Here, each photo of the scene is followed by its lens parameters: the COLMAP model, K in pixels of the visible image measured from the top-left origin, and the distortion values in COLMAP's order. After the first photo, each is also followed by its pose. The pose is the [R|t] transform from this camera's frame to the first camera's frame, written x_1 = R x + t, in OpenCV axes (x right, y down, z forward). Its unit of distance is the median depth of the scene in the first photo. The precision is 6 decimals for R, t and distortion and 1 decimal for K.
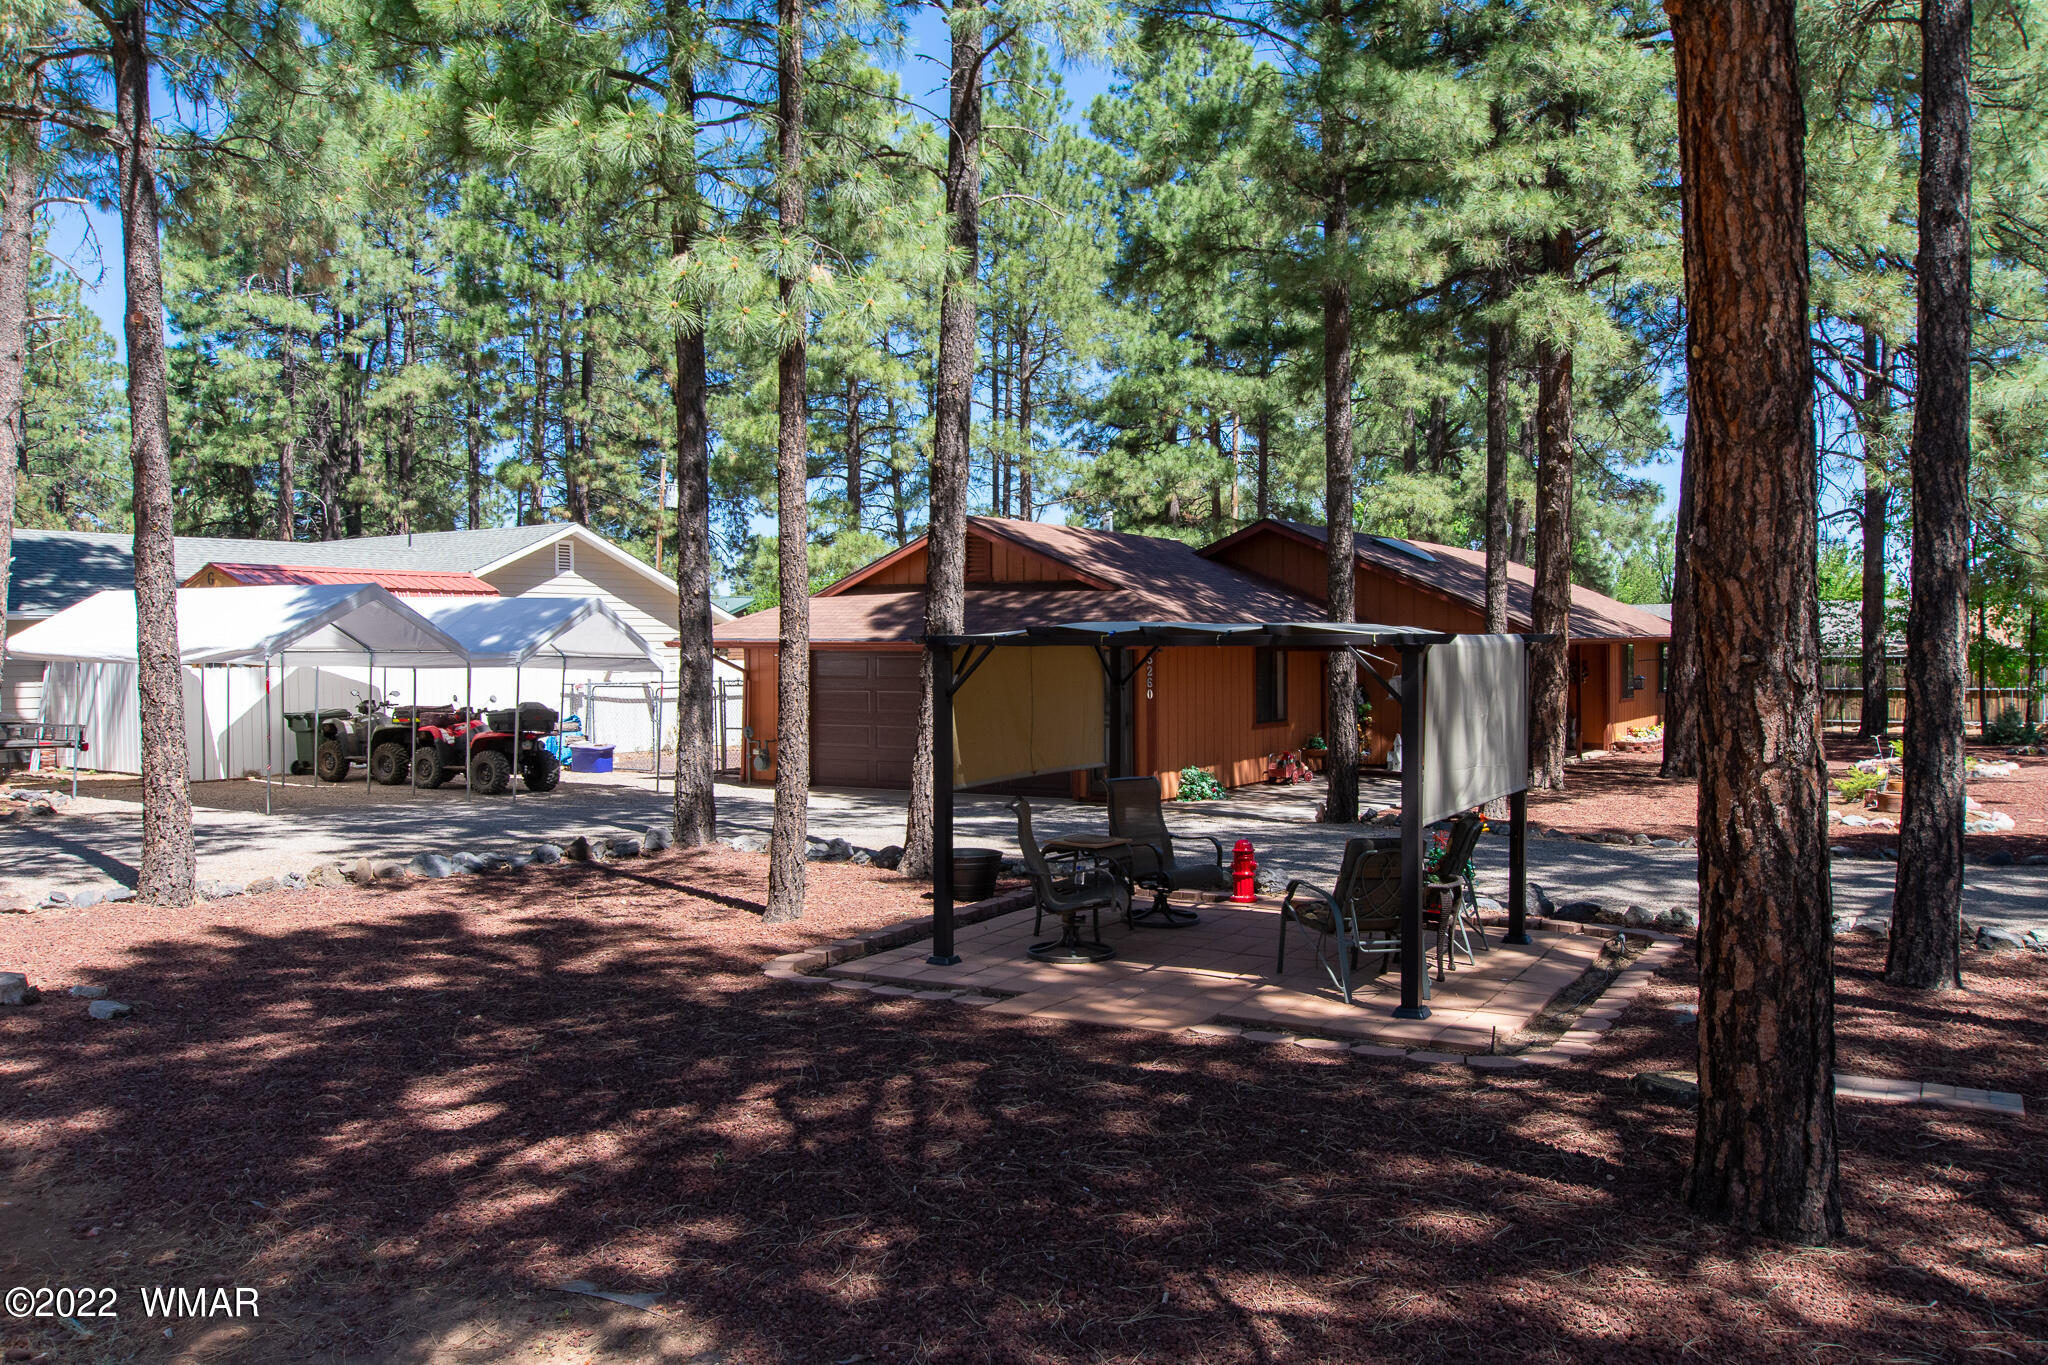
lens RADIAL K [[1697.9, 0, 1024.0], [0, 1697.9, 682.5], [0, 0, 1]] dist [0.000250, -0.001163]
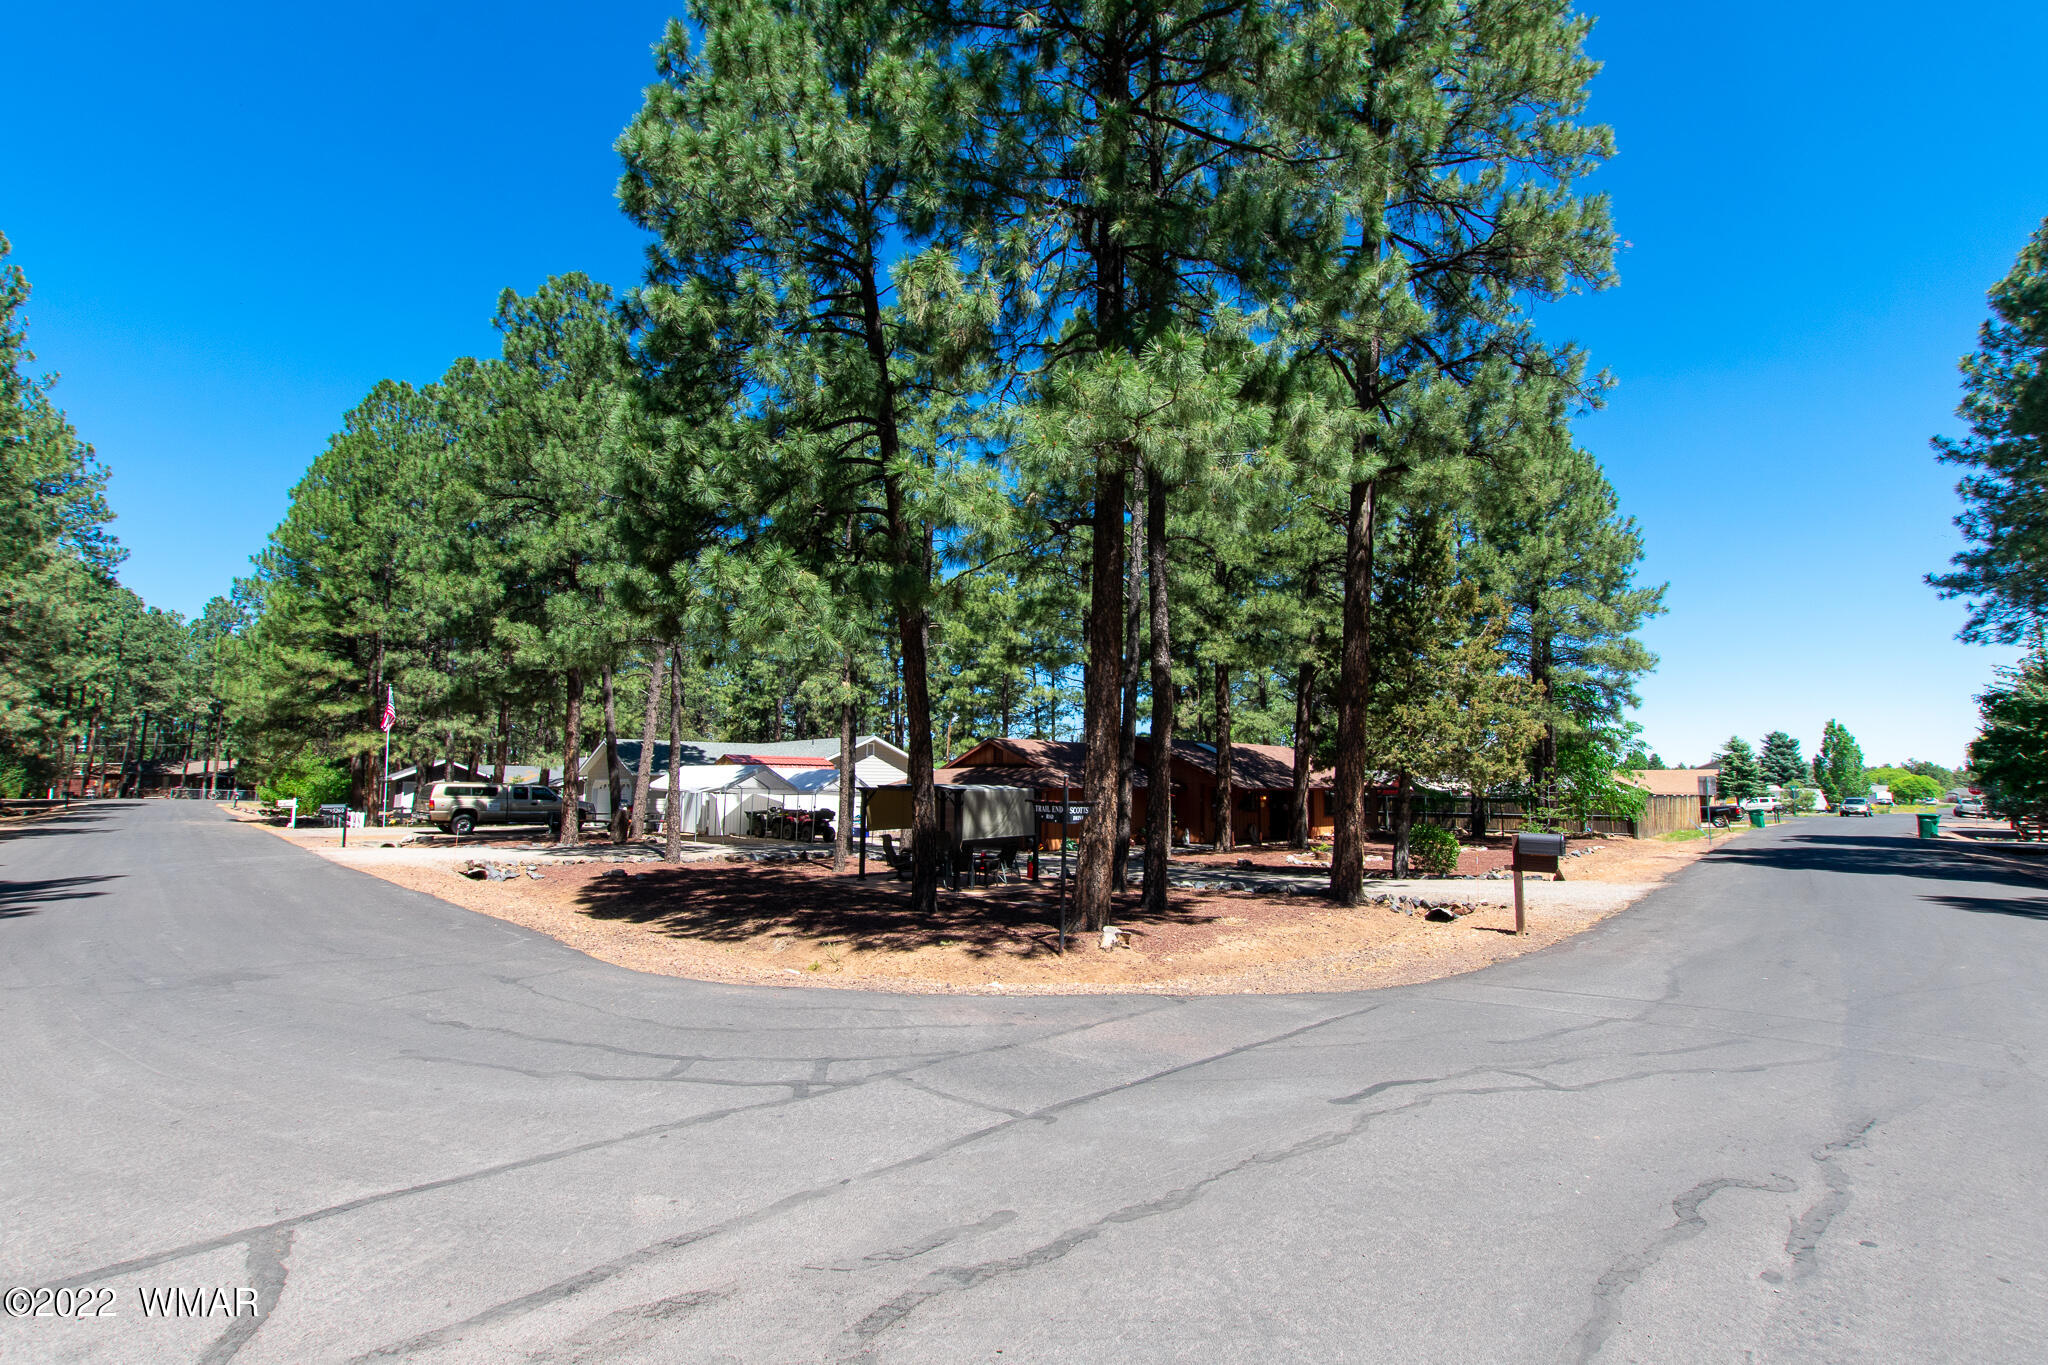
lens RADIAL K [[963.4, 0, 1024.0], [0, 963.4, 682.5], [0, 0, 1]] dist [-0.000085, -0.000007]
pose [[0.978706, -0.012475, -0.204886, 0.316456], [-0.014003, 0.991768, -0.127276, 0.003798], [0.204787, 0.127435, 0.970475, -0.419520]]
